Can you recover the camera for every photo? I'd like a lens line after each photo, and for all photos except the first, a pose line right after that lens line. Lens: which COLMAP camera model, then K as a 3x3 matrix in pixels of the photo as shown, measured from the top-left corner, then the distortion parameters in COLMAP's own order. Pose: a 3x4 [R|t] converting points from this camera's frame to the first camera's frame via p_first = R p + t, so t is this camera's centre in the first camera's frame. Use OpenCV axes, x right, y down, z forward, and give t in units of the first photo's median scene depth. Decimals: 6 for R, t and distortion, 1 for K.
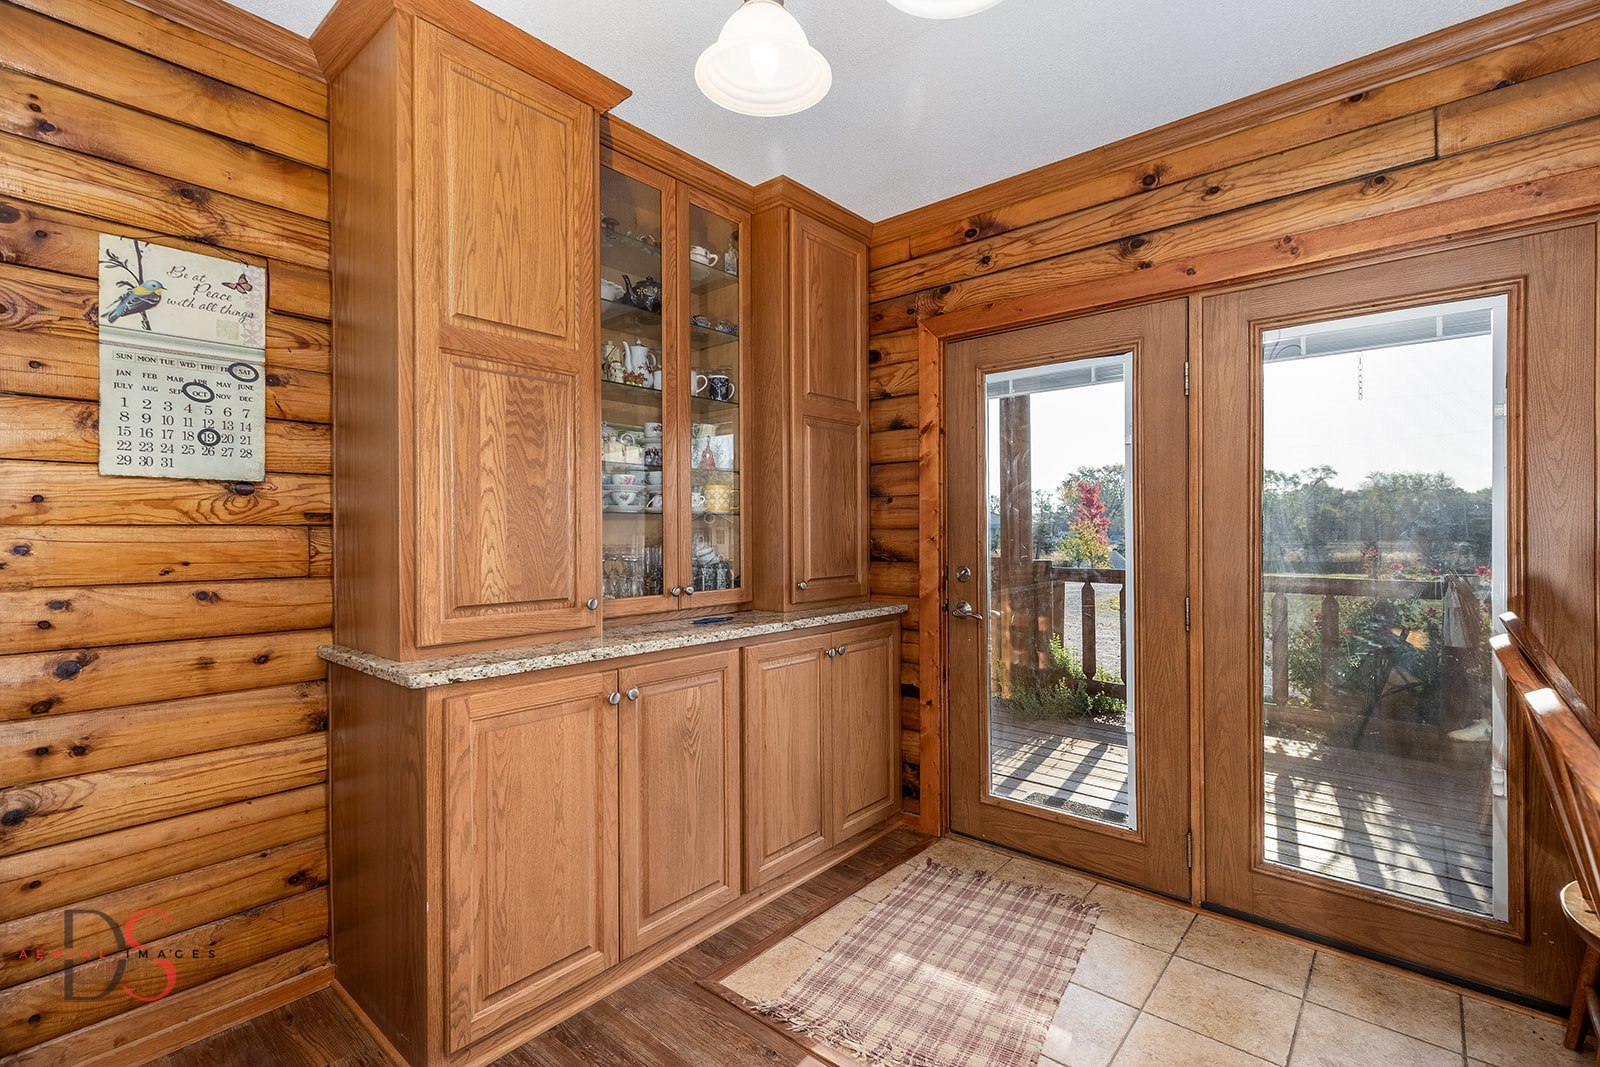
lens RADIAL K [[720.1, 0, 806.1], [0, 720.1, 531.3], [0, 0, 1]] dist [0.008420, -0.000607]
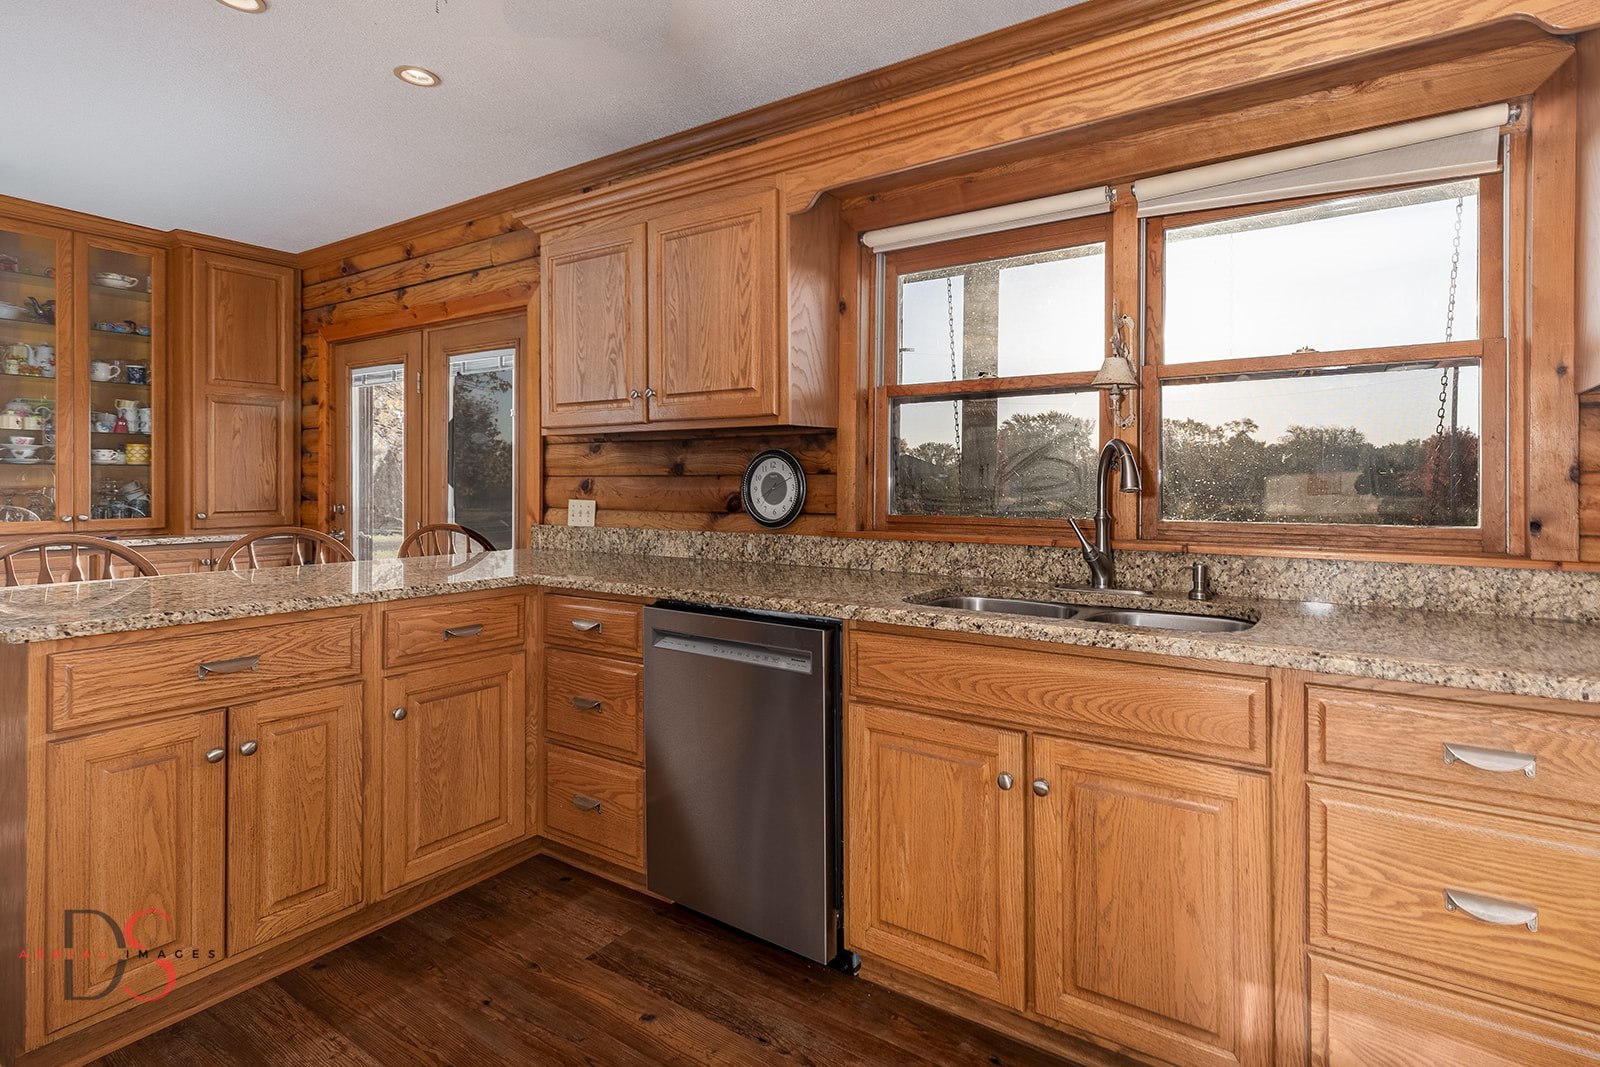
lens RADIAL K [[769.4, 0, 850.5], [0, 769.4, 485.0], [0, 0, 1]] dist [-0.001120, 0.000046]
pose [[0.988791, 0.006950, 0.149147, 1.033393], [-0.008017, 0.999946, 0.006554, -0.005821], [-0.149093, -0.007677, 0.988793, -0.683575]]
